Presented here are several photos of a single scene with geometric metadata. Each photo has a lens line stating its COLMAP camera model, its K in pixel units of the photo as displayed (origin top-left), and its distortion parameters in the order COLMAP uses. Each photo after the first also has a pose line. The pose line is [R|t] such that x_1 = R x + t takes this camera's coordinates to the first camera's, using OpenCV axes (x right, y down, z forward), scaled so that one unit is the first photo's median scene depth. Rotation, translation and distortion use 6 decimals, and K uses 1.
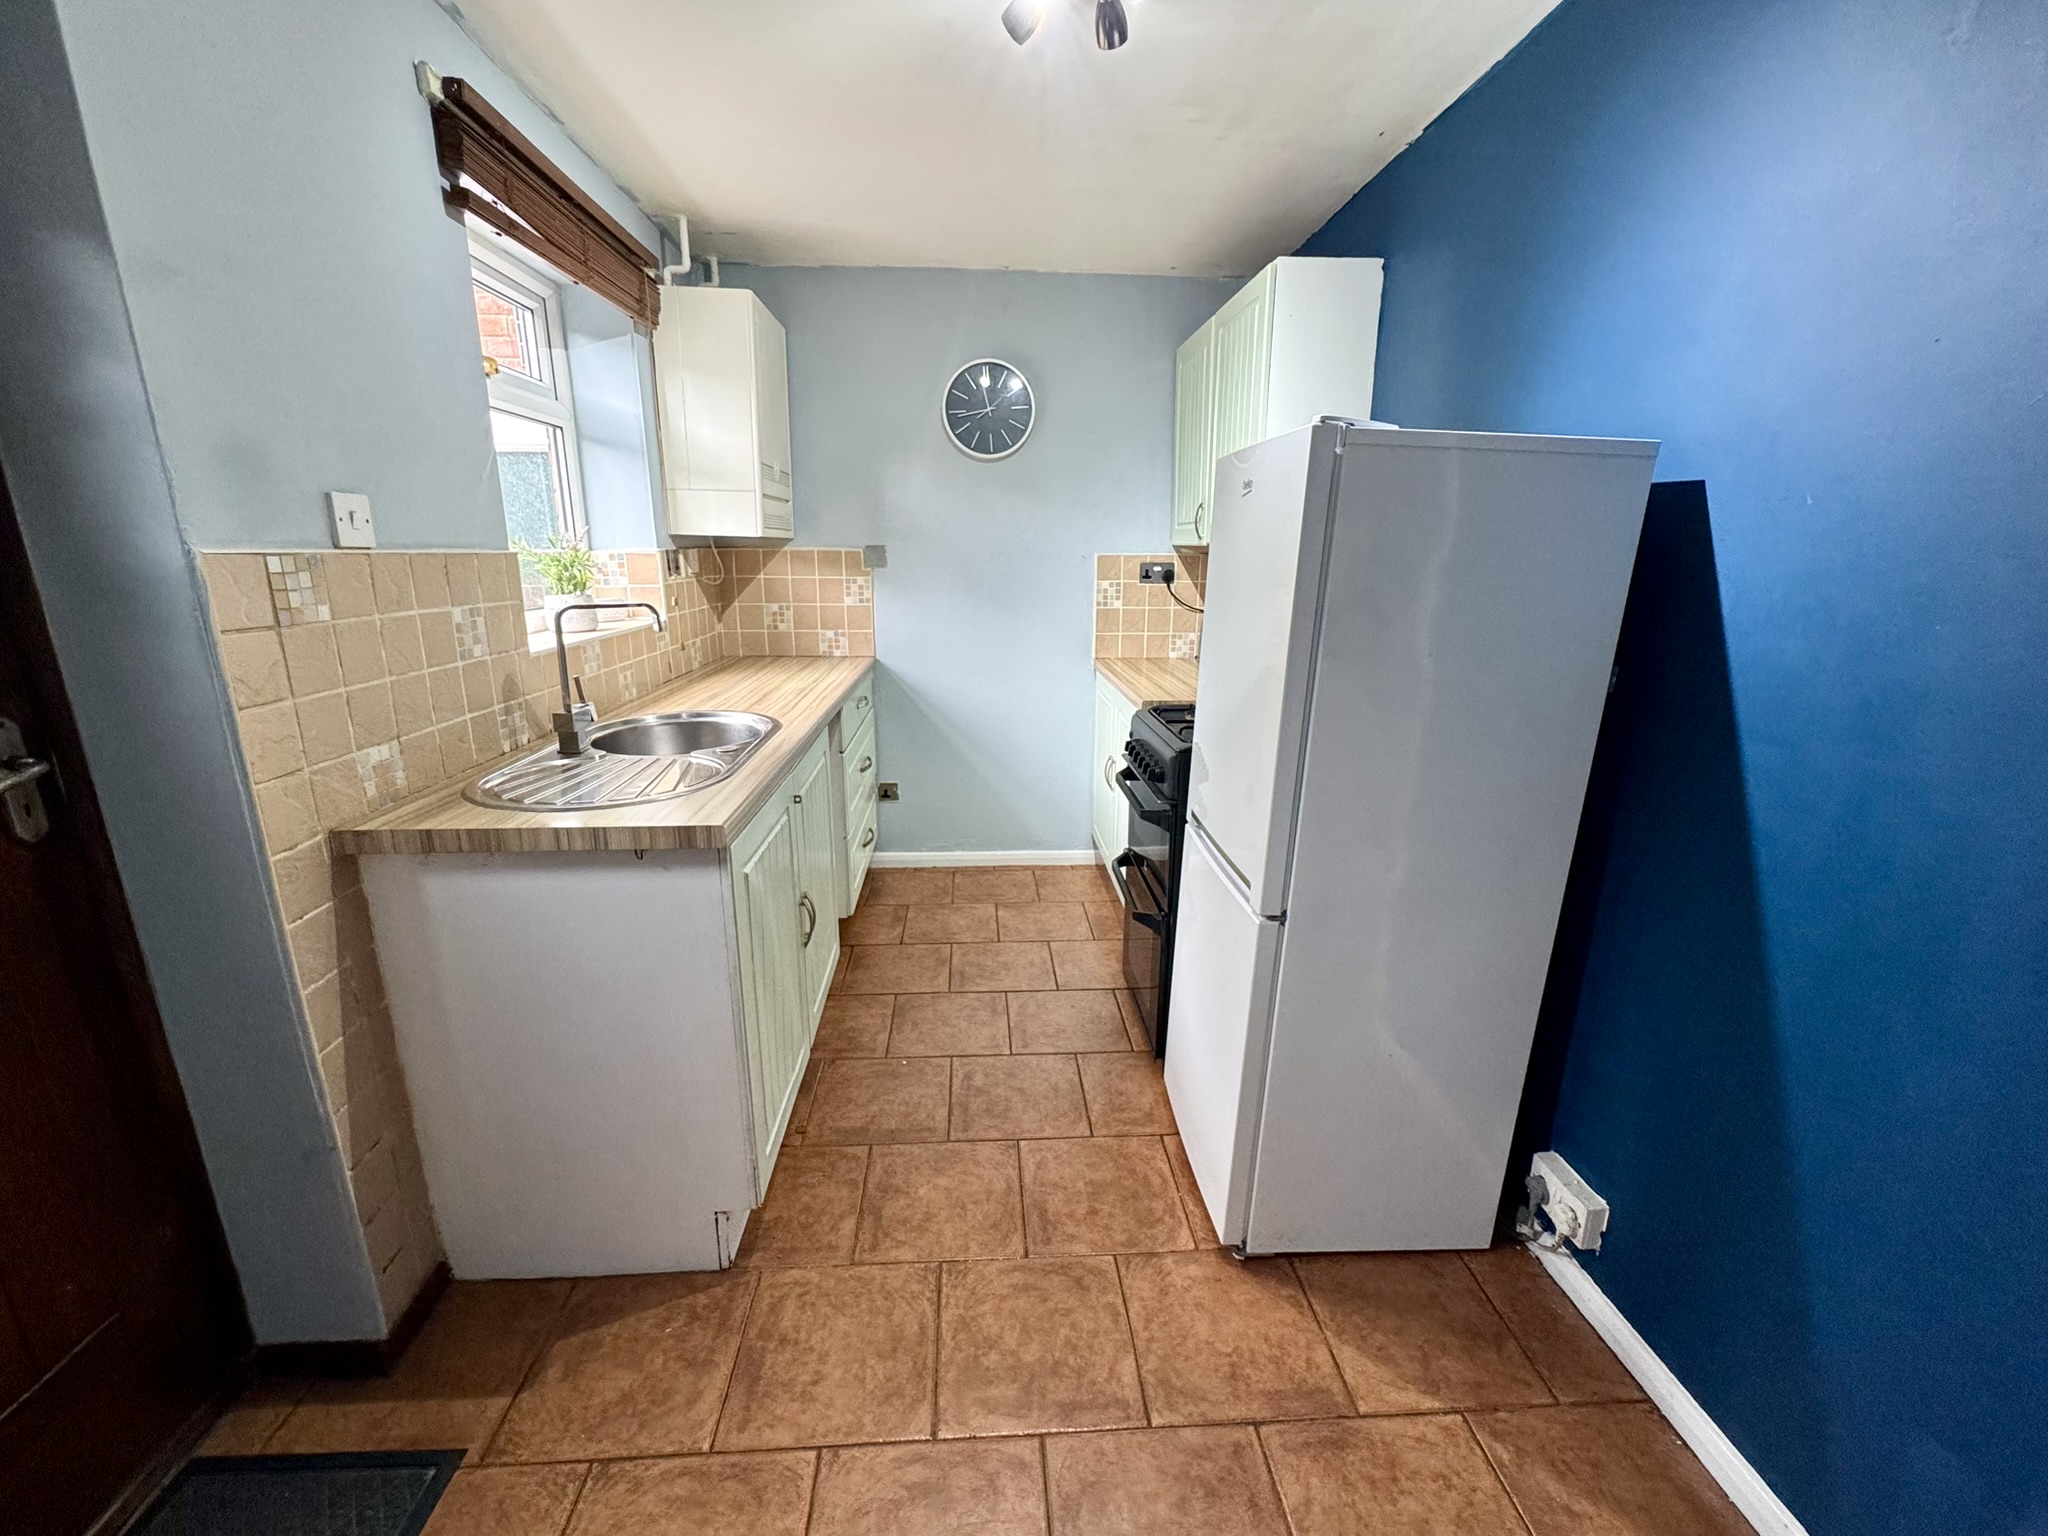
lens RADIAL K [[839.8, 0, 1036.8], [0, 839.8, 764.5], [0, 0, 1]] dist [-0.003224, -0.000253]
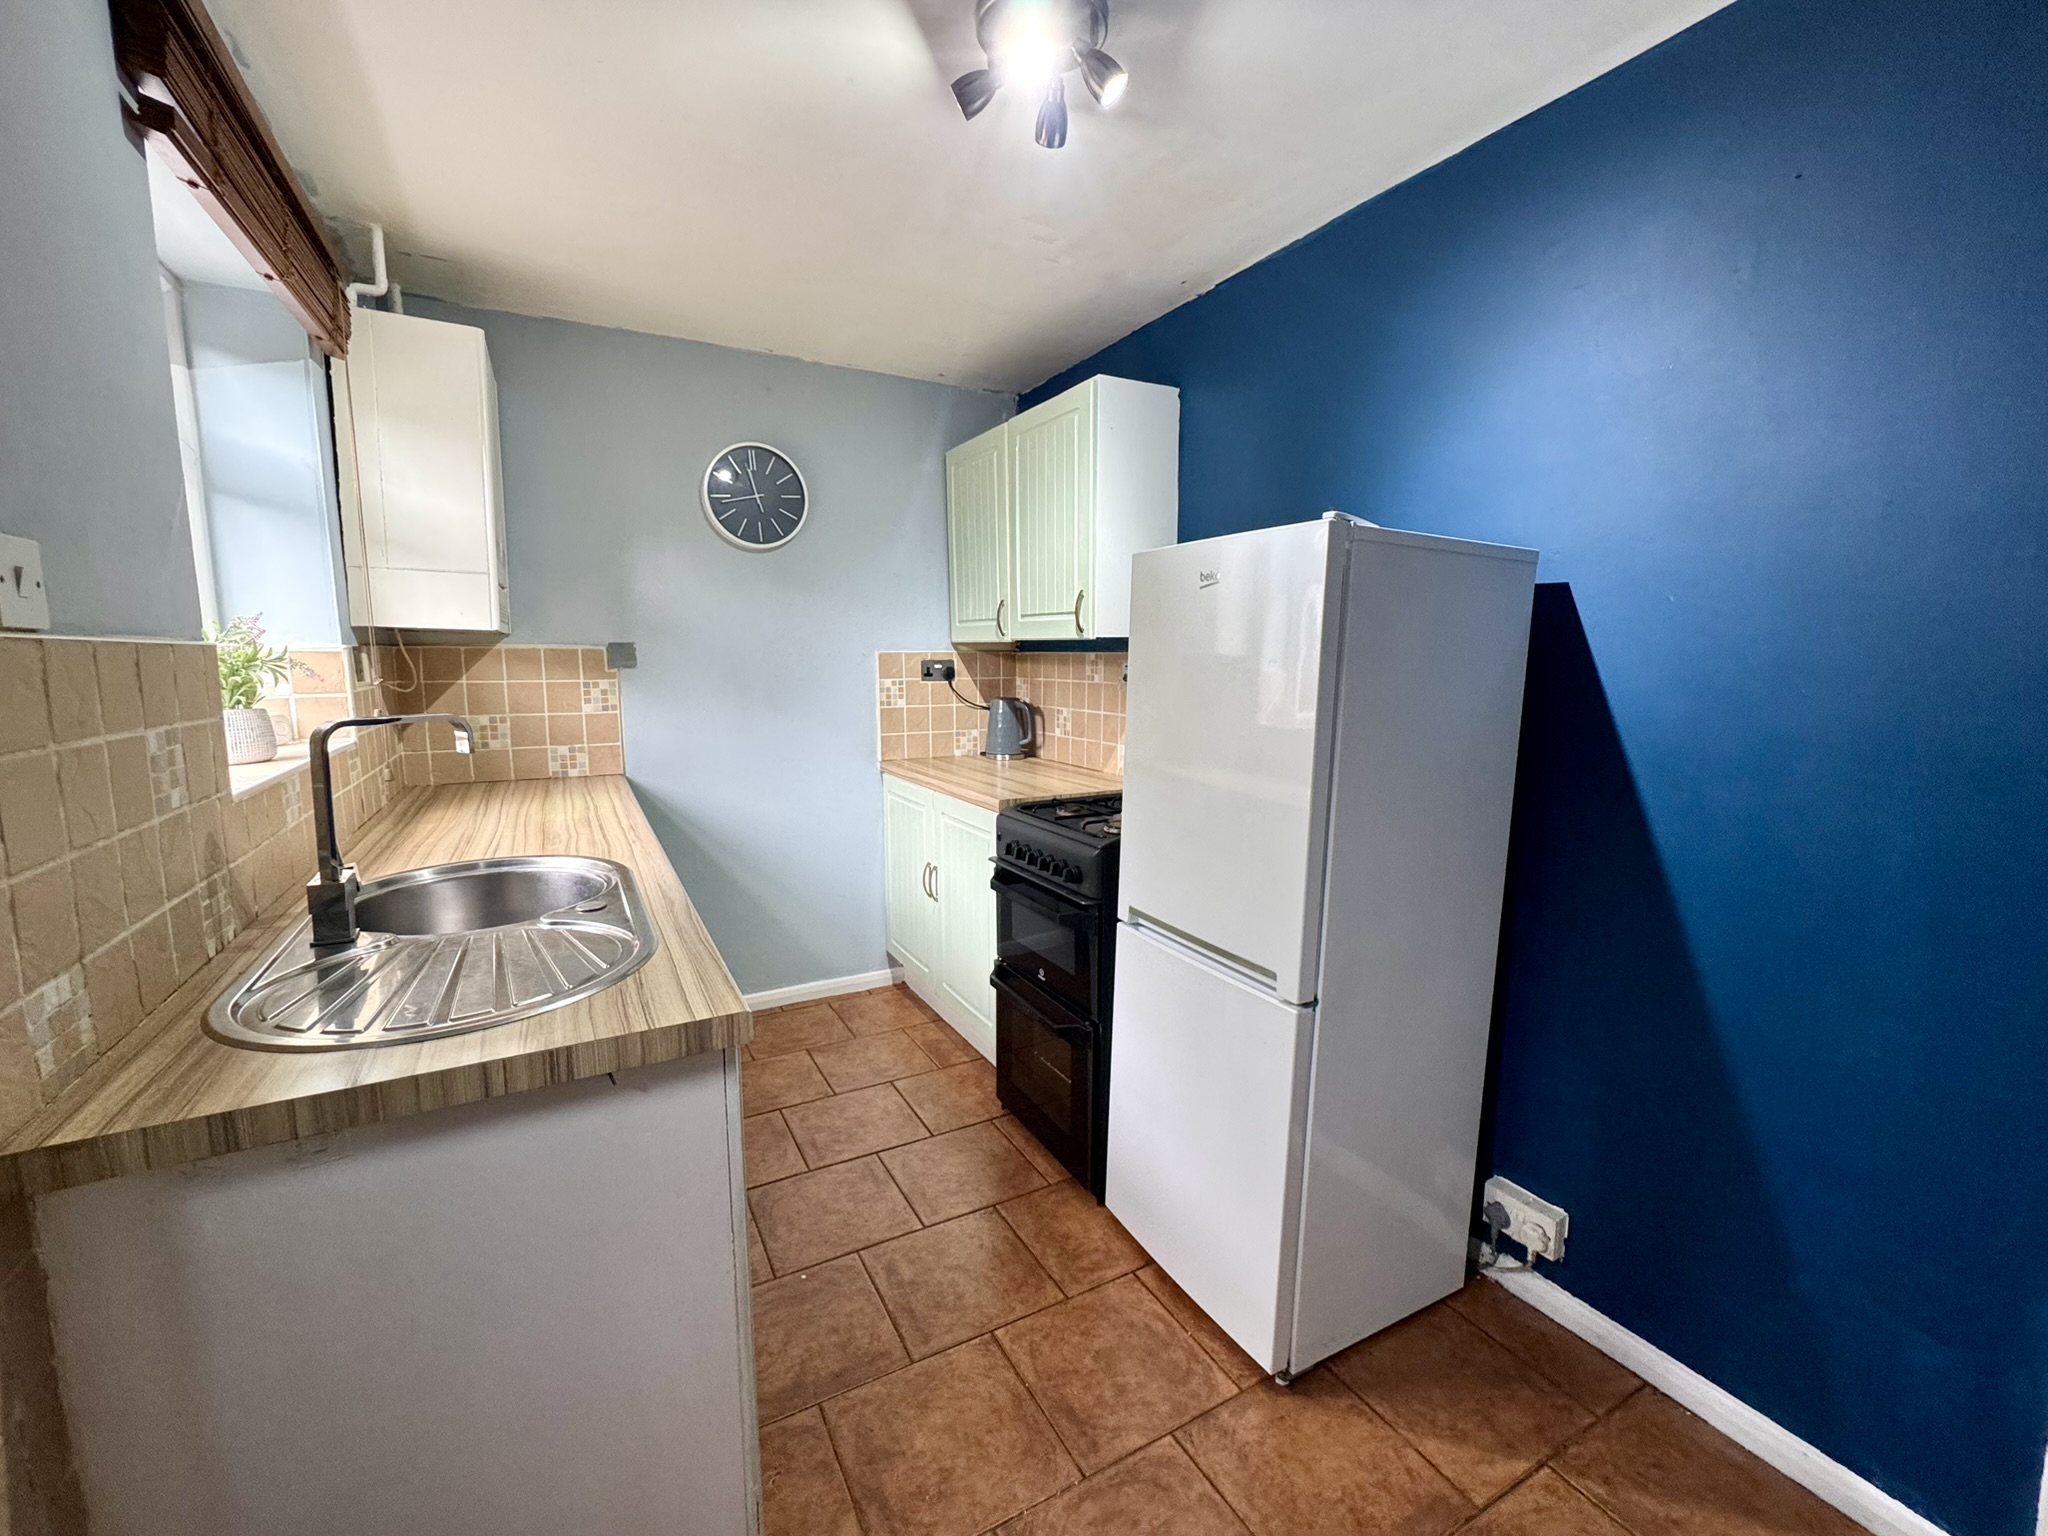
lens RADIAL K [[839.8, 0, 1021.6], [0, 839.8, 765.8], [0, 0, 1]] dist [-0.003224, -0.000253]
pose [[0.906731, -0.061052, 0.417267, -0.316735], [0.109470, 0.989622, -0.093084, -0.029699], [-0.407254, 0.130081, 0.904004, 0.163118]]
